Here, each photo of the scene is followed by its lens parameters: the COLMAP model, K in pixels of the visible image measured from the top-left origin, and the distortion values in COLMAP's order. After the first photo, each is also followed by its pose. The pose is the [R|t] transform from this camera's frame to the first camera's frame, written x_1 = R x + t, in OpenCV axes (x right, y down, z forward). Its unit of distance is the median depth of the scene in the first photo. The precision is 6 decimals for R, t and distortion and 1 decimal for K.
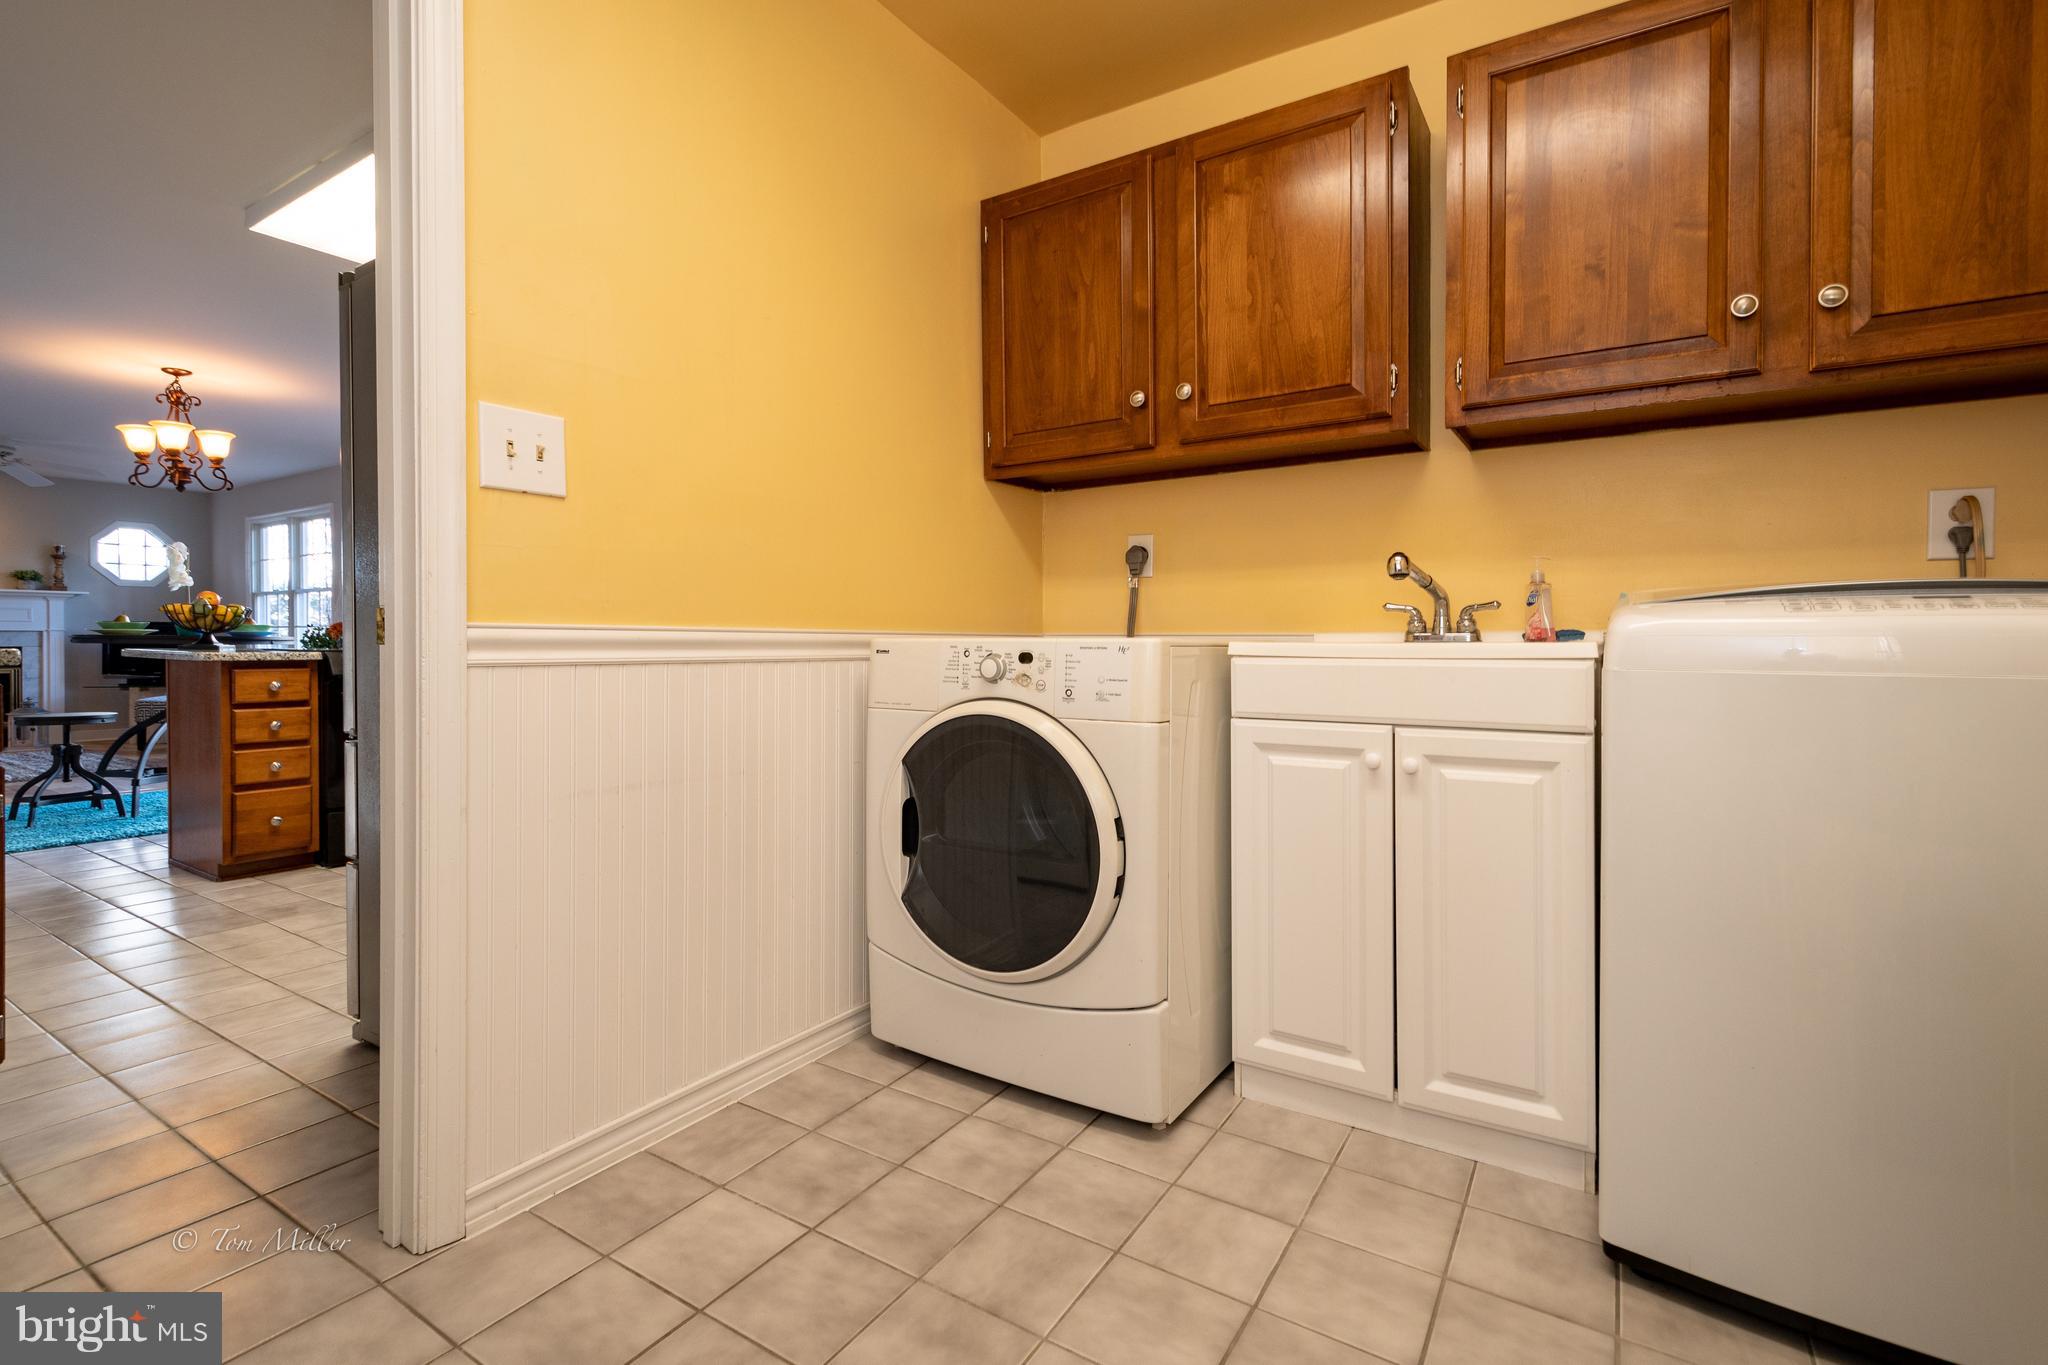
lens RADIAL K [[942.8, 0, 1079.2], [0, 942.8, 653.5], [0, 0, 1]] dist [0.001000, -0.001129]
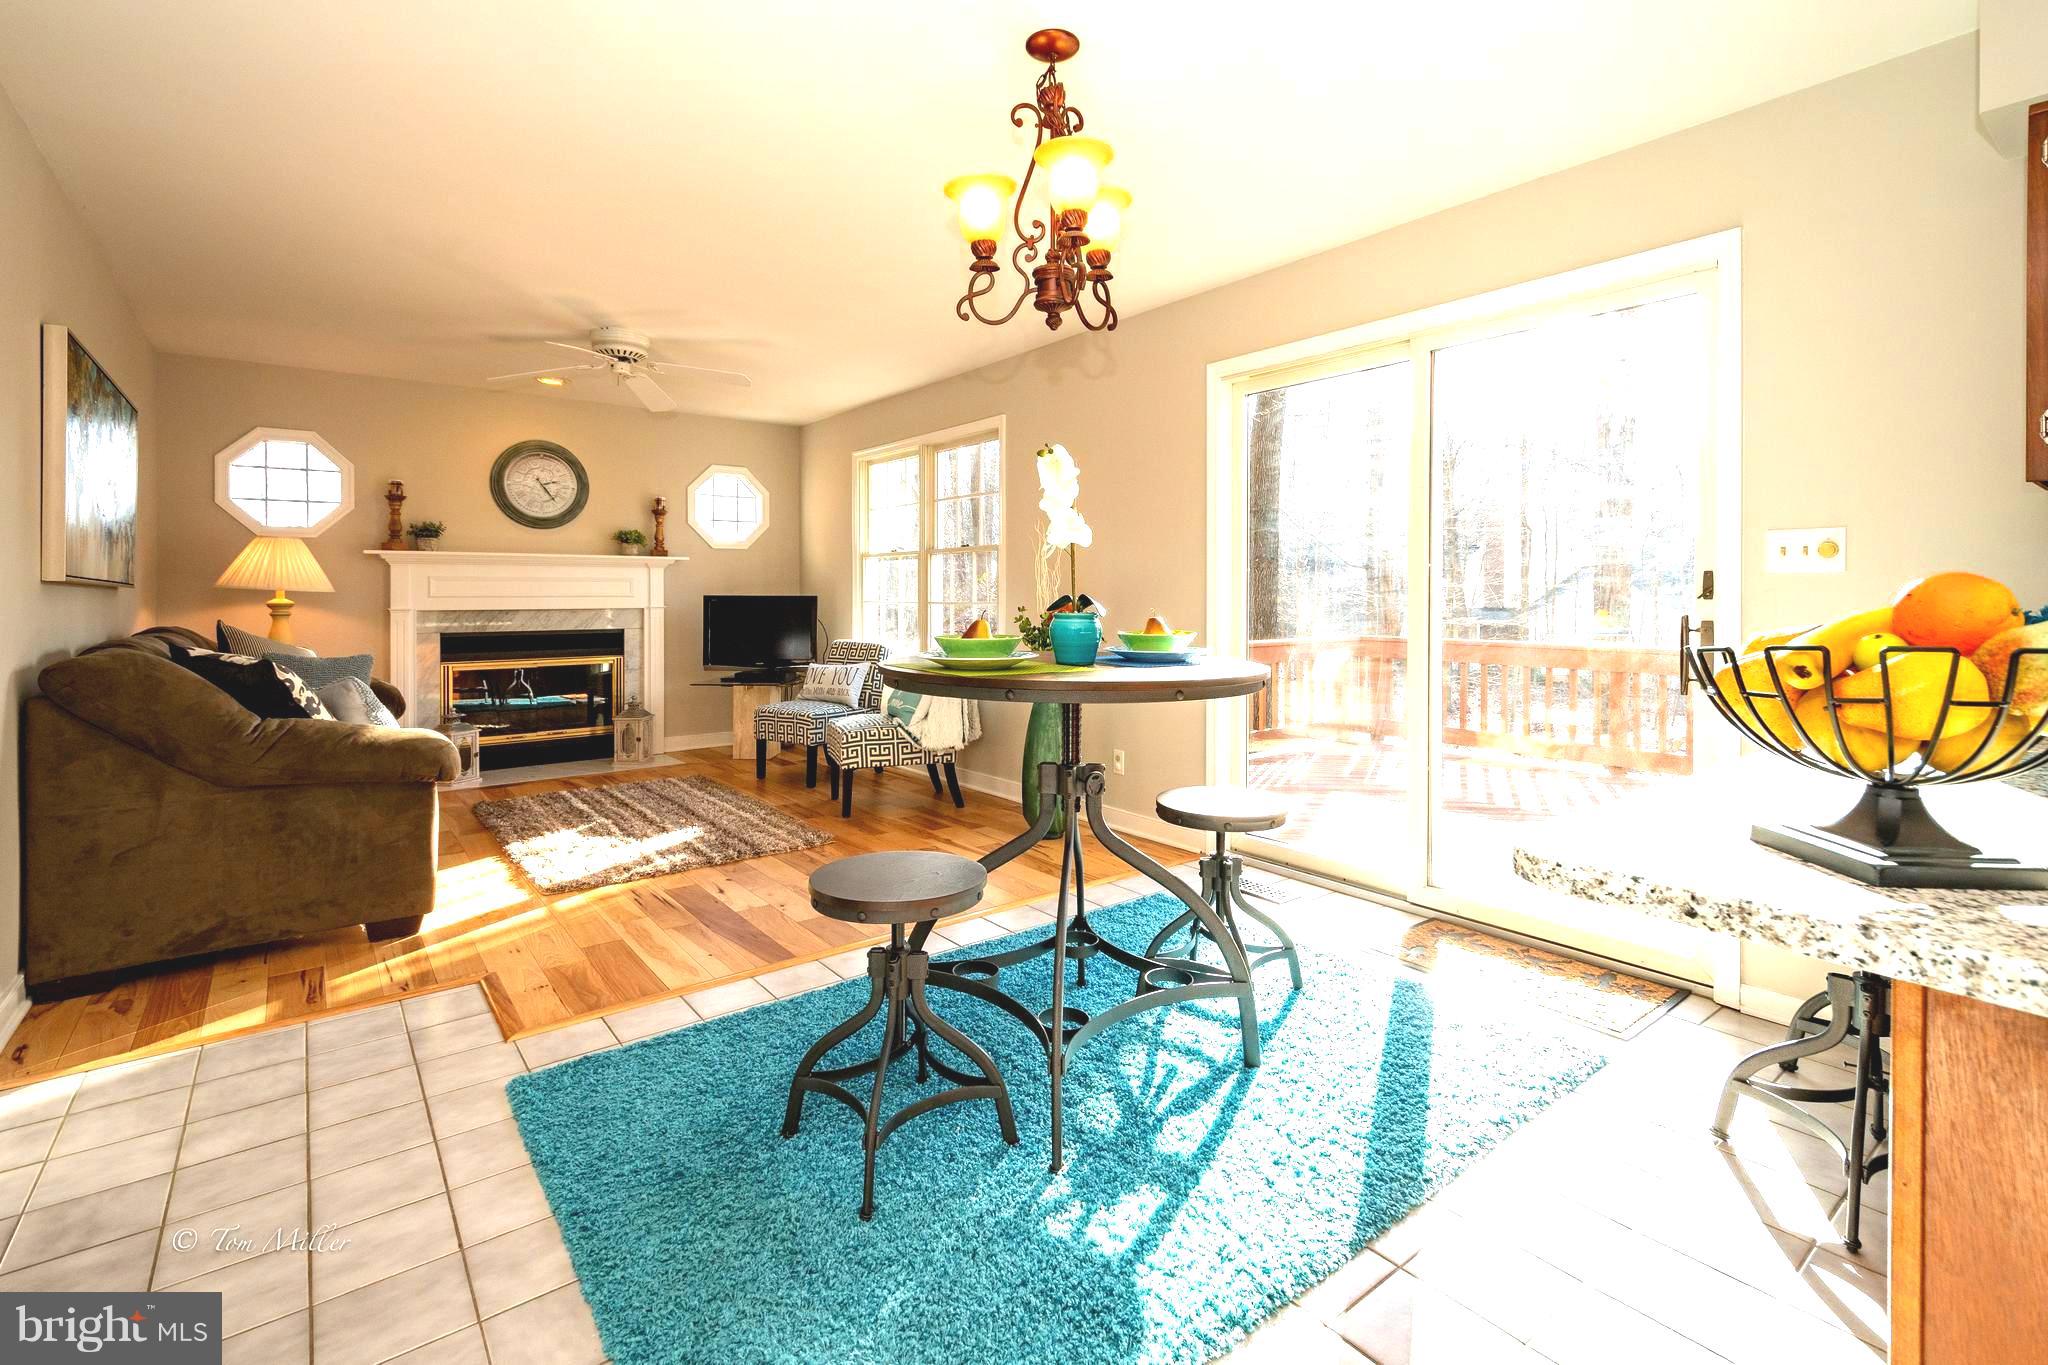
lens RADIAL K [[926.0, 0, 1024.4], [0, 926.0, 595.0], [0, 0, 1]] dist [0.002007, -0.000149]
pose [[0.937099, 0.000770, -0.349063, -1.872745], [-0.003232, 0.999974, -0.006472, -0.106831], [0.349049, 0.007193, 0.937077, 1.369744]]
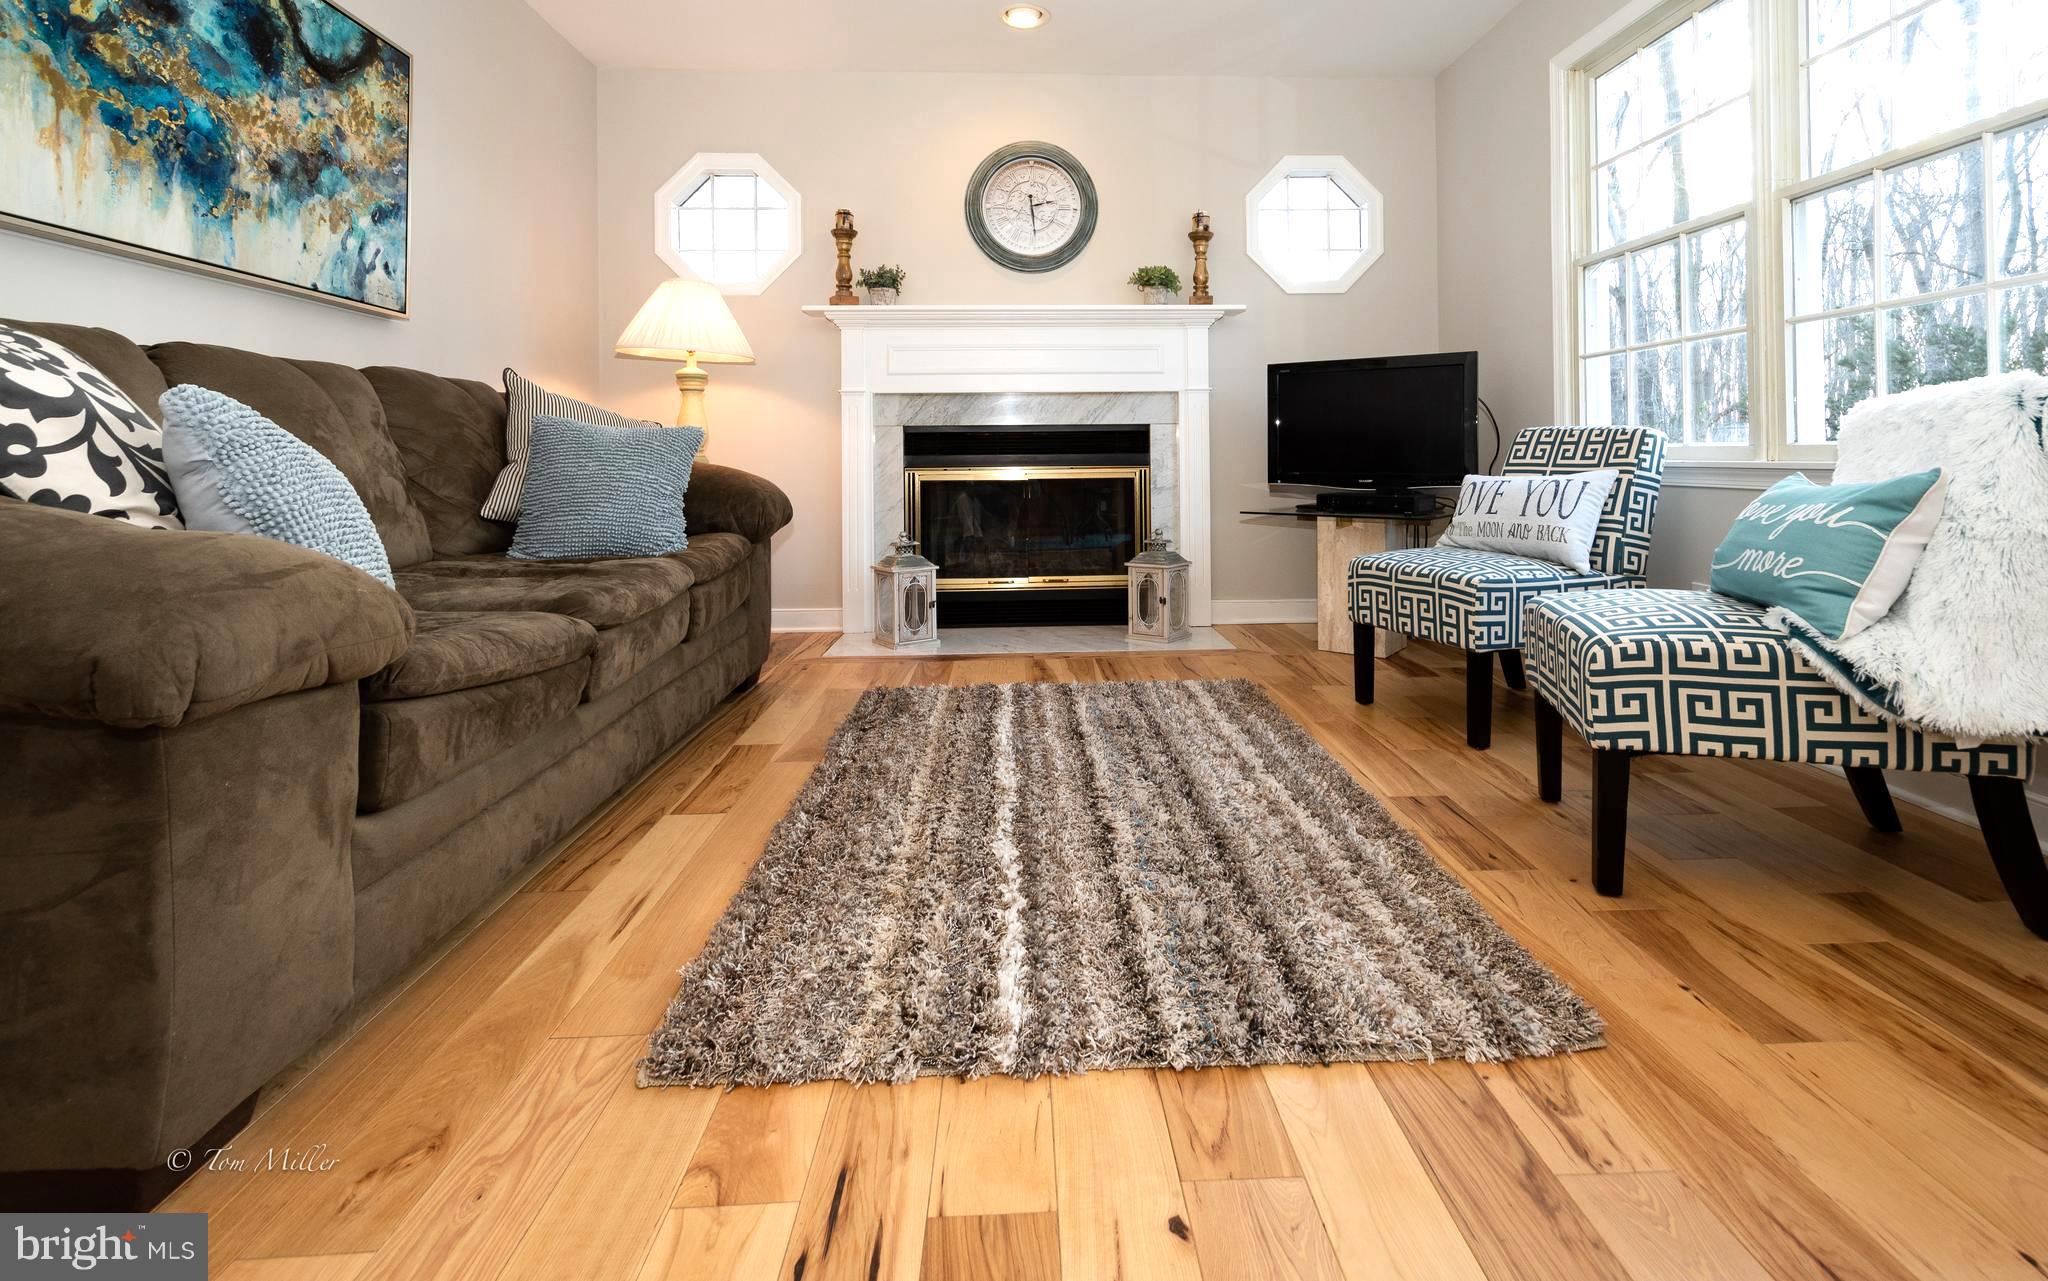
lens RADIAL K [[889.1, 0, 1072.7], [0, 889.1, 459.0], [0, 0, 1]] dist [0.000725, 0.000037]
pose [[0.562529, -0.007465, -0.826744, -2.603072], [-0.000129, 0.999958, -0.009117, 0.051510], [0.826778, 0.005235, 0.562504, 2.414750]]
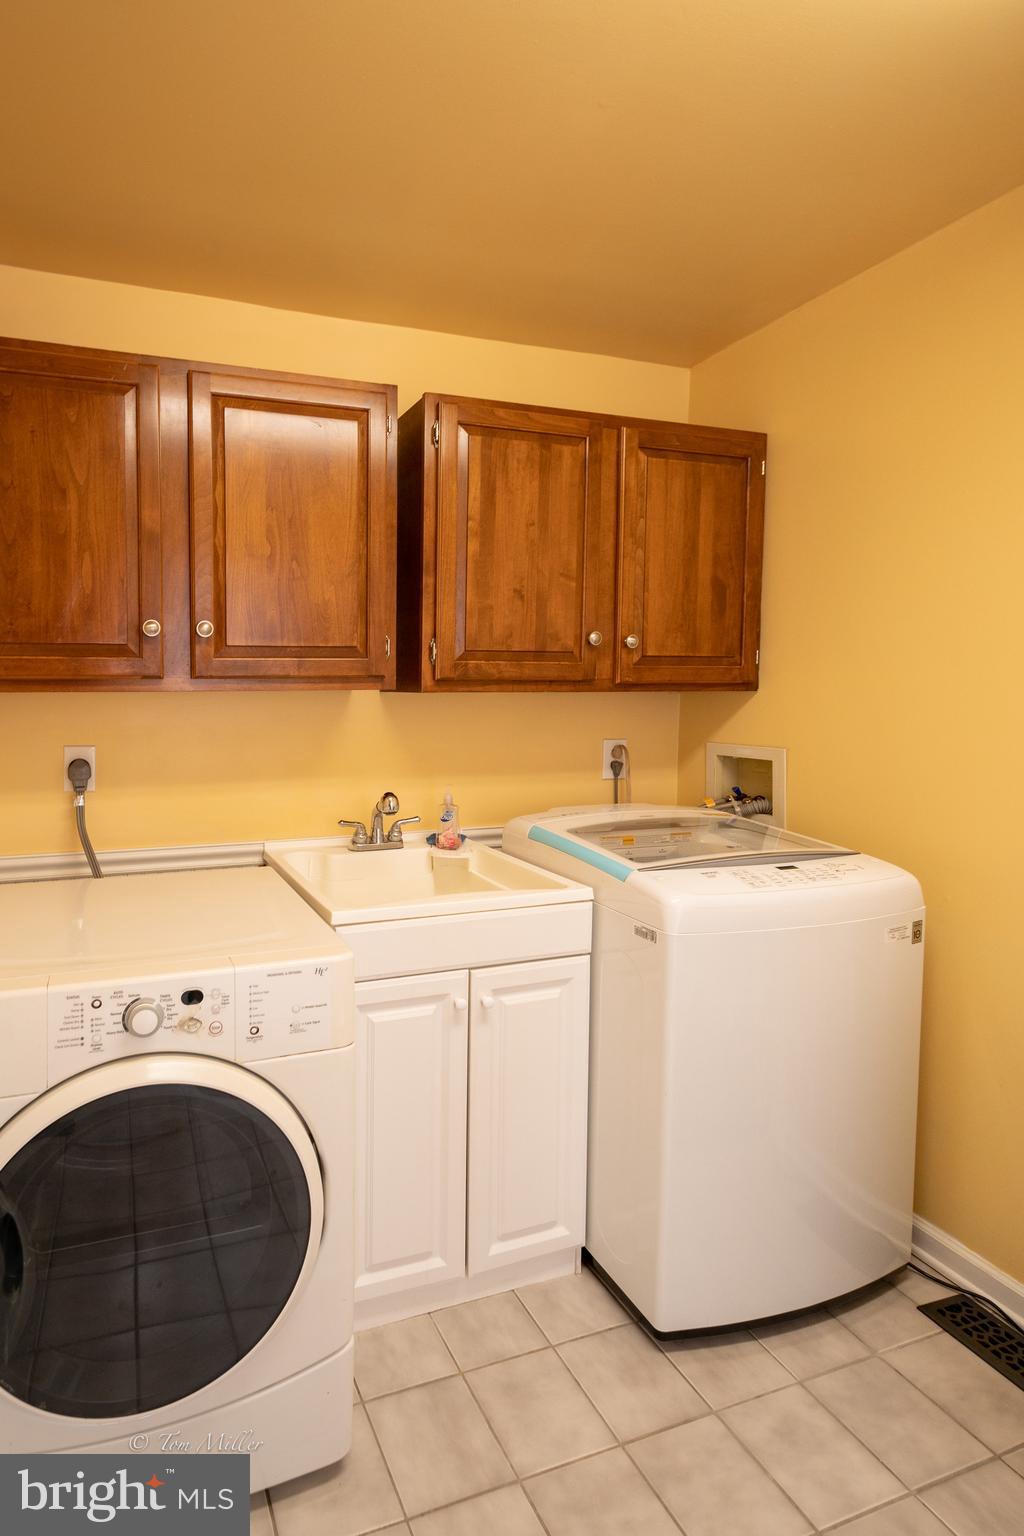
lens RADIAL K [[707.1, 0, 295.5], [0, 707.1, 708.9], [0, 0, 1]] dist [0.001000, -0.001129]
pose [[0.675898, -0.017307, 0.736792, -0.384196], [0.001841, 0.999761, 0.021796, -0.223588], [-0.736993, -0.013375, 0.675768, 0.461764]]
